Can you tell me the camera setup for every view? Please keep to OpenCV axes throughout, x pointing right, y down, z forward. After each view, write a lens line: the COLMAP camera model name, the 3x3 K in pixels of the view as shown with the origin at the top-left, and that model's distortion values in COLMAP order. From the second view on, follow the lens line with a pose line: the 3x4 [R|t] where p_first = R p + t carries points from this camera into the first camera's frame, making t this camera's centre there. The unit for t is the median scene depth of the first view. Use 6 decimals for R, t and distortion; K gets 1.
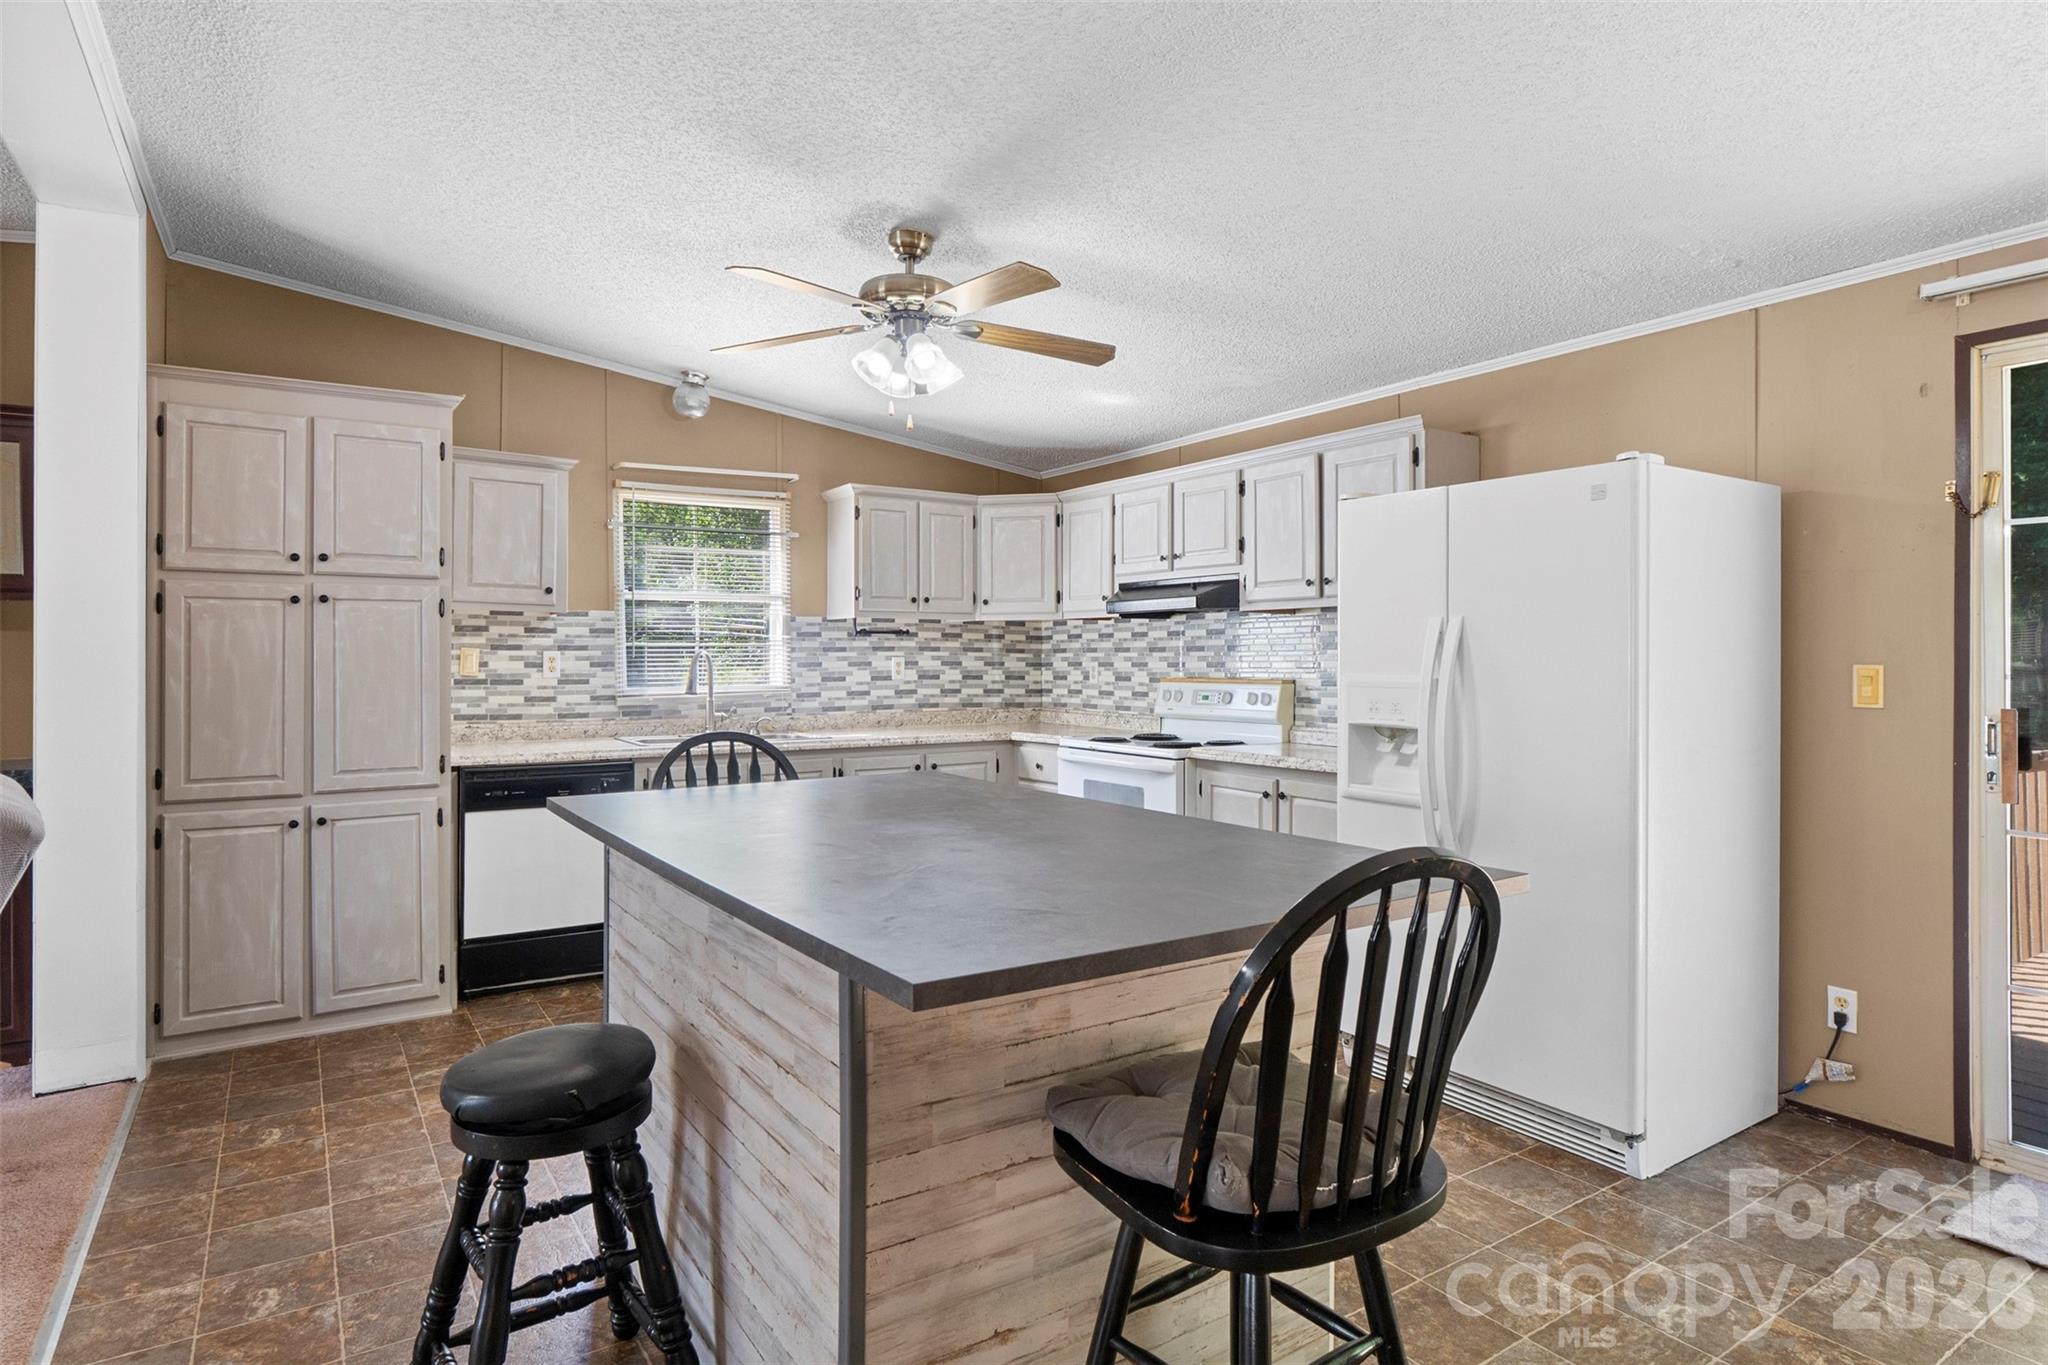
lens RADIAL K [[1098.1, 0, 1023.8], [0, 1098.1, 665.6], [0, 0, 1]] dist [-0.000591, -0.003084]
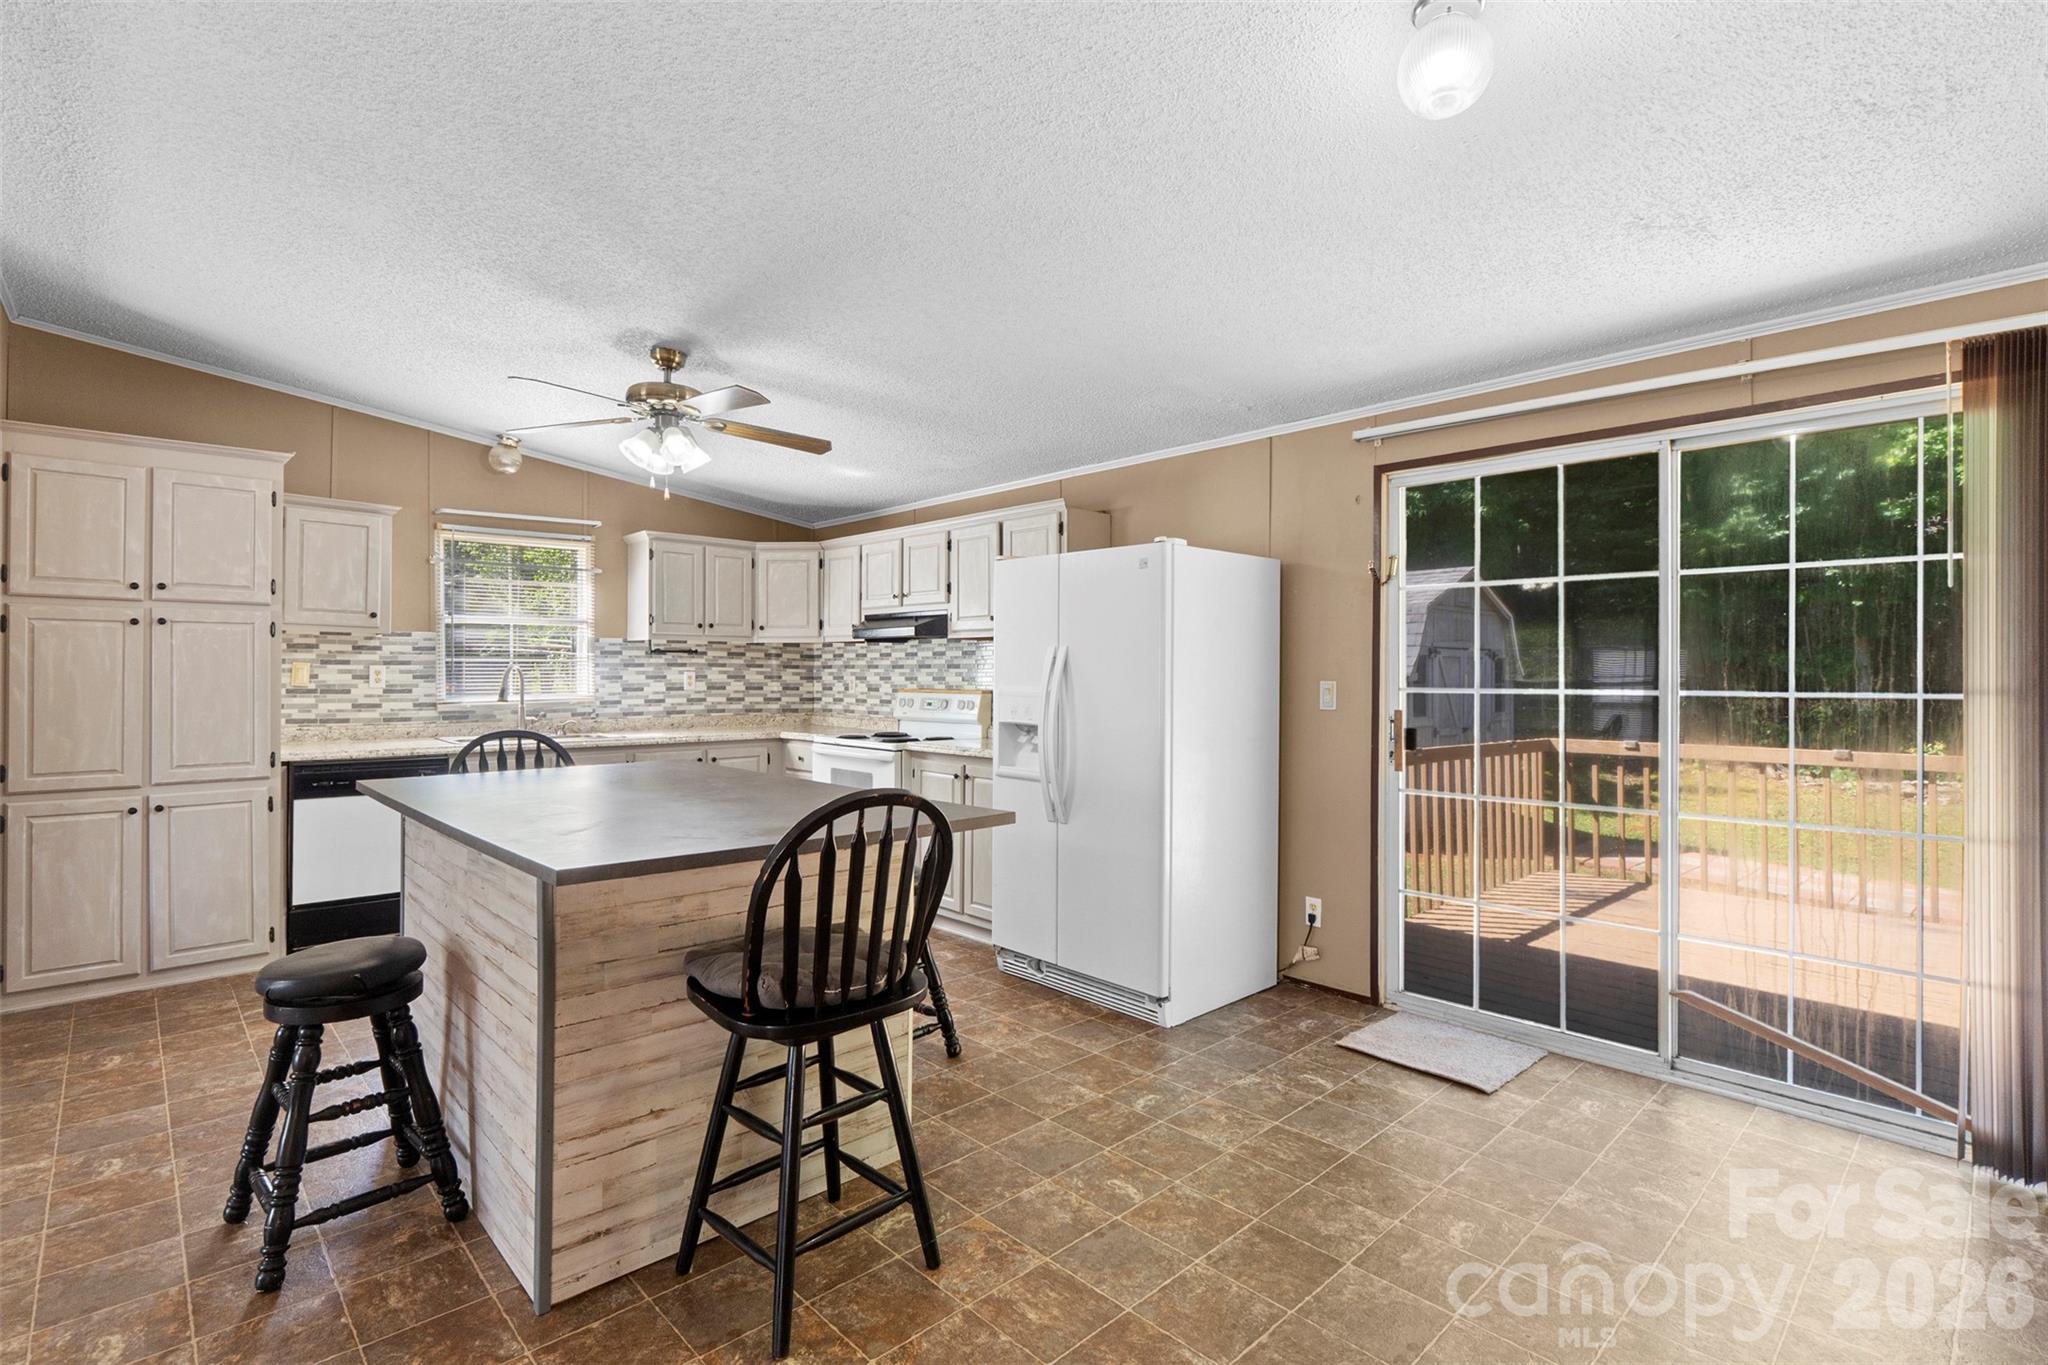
lens RADIAL K [[952.4, 0, 1017.0], [0, 952.4, 677.8], [0, 0, 1]] dist [-0.003901, -0.001103]
pose [[0.986139, 0.003648, 0.165881, 0.106029], [-0.003625, 0.999993, -0.000440, -0.002310], [-0.165881, -0.000167, 0.986146, -0.168315]]
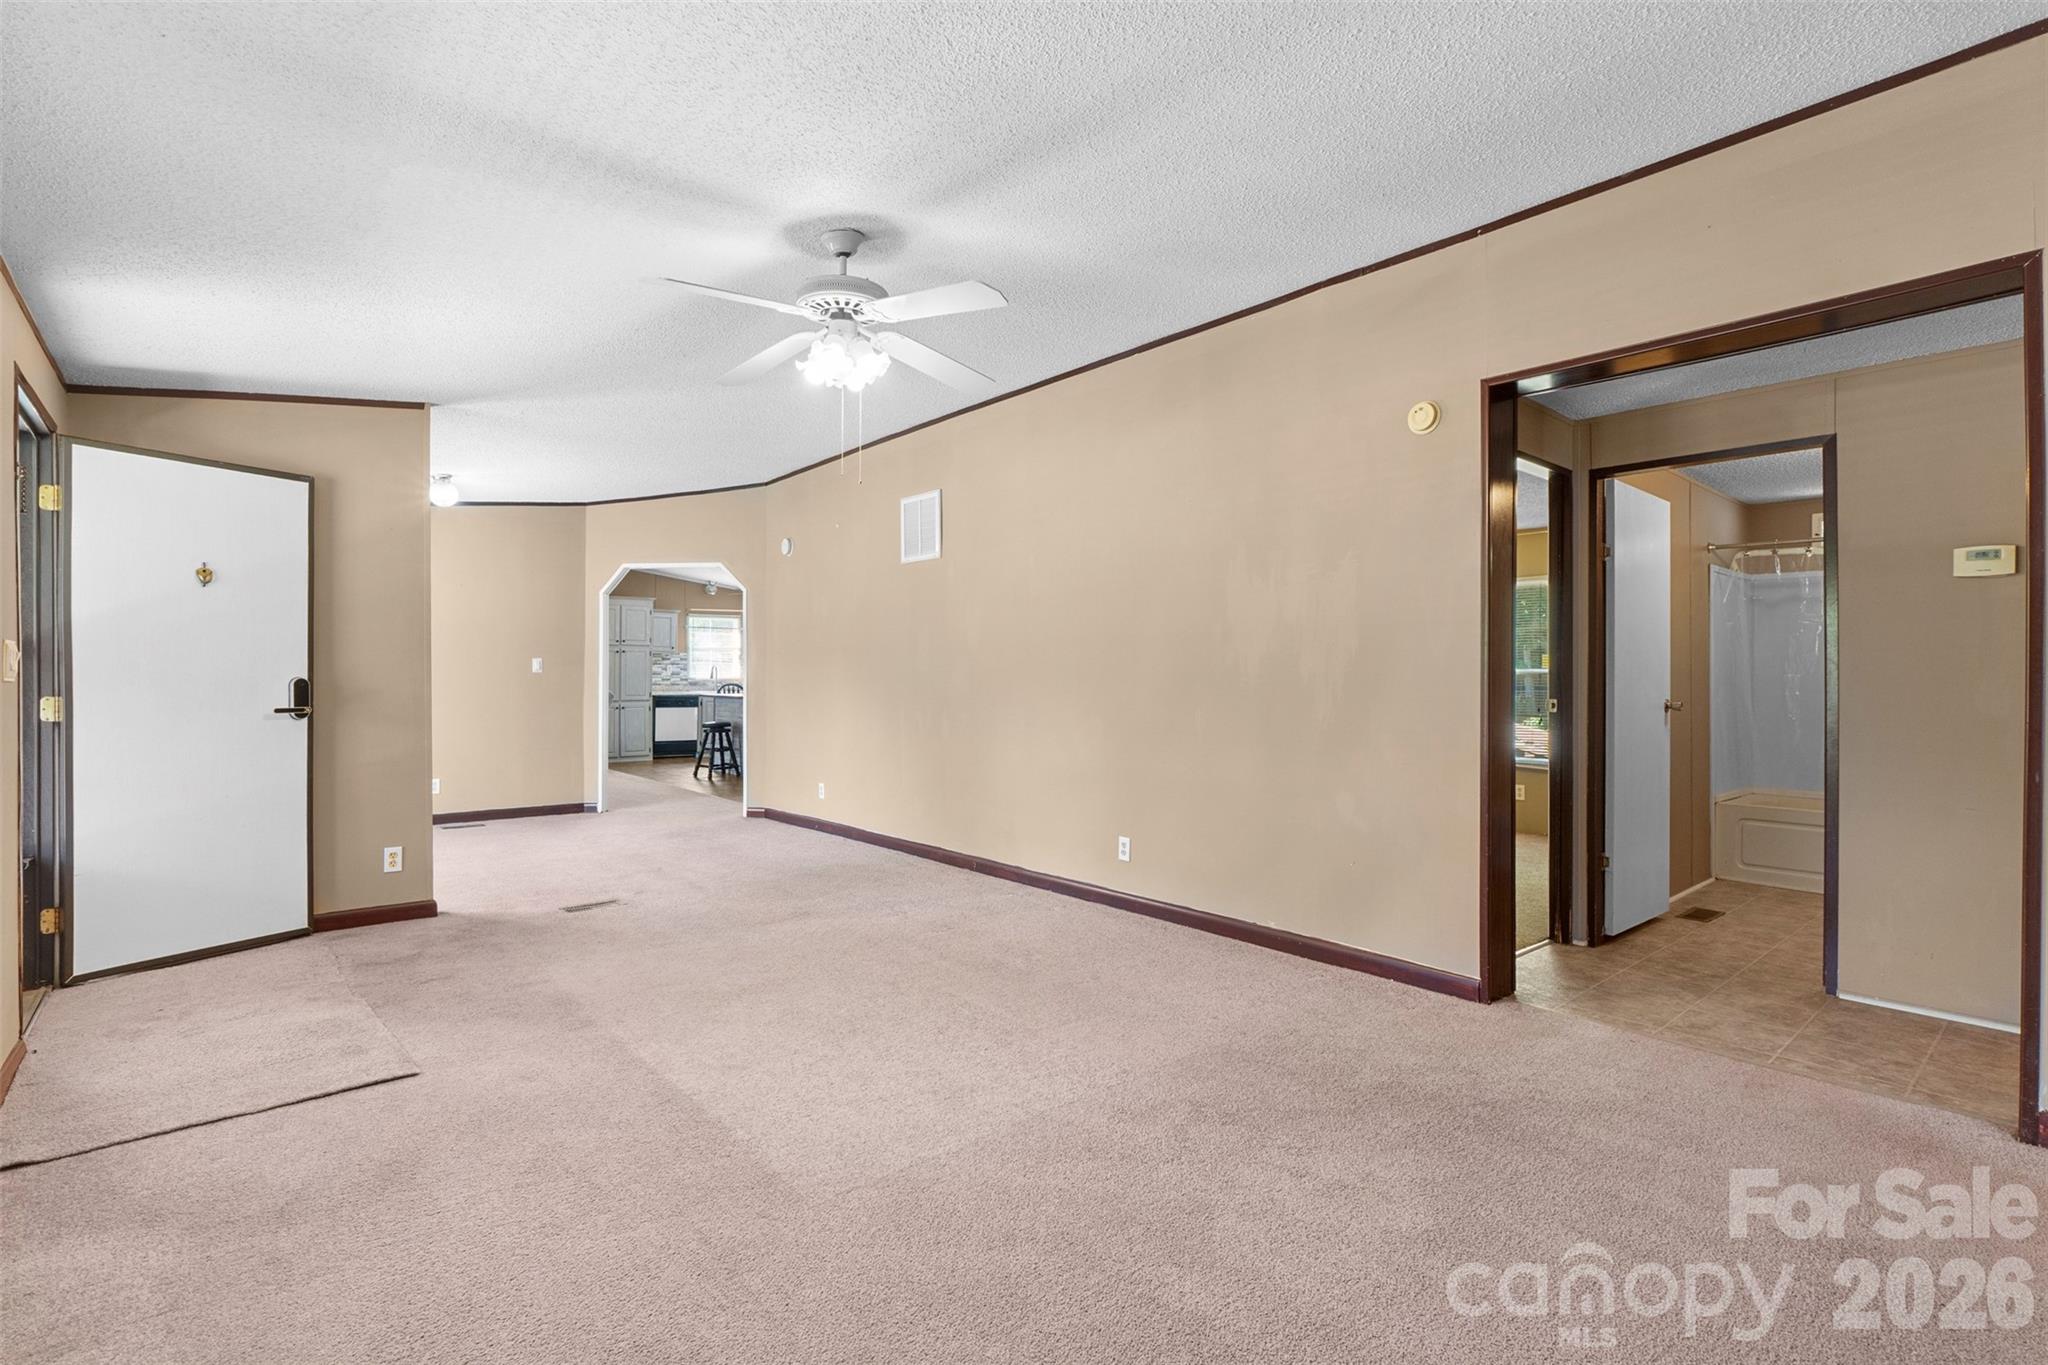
lens RADIAL K [[952.4, 0, 1013.2], [0, 952.4, 681.7], [0, 0, 1]] dist [-0.003901, -0.001103]
pose [[0.993631, 0.021522, 0.110604, 0.372604], [-0.021365, 0.999768, -0.002611, 0.028785], [-0.110635, 0.000232, 0.993861, -2.560584]]
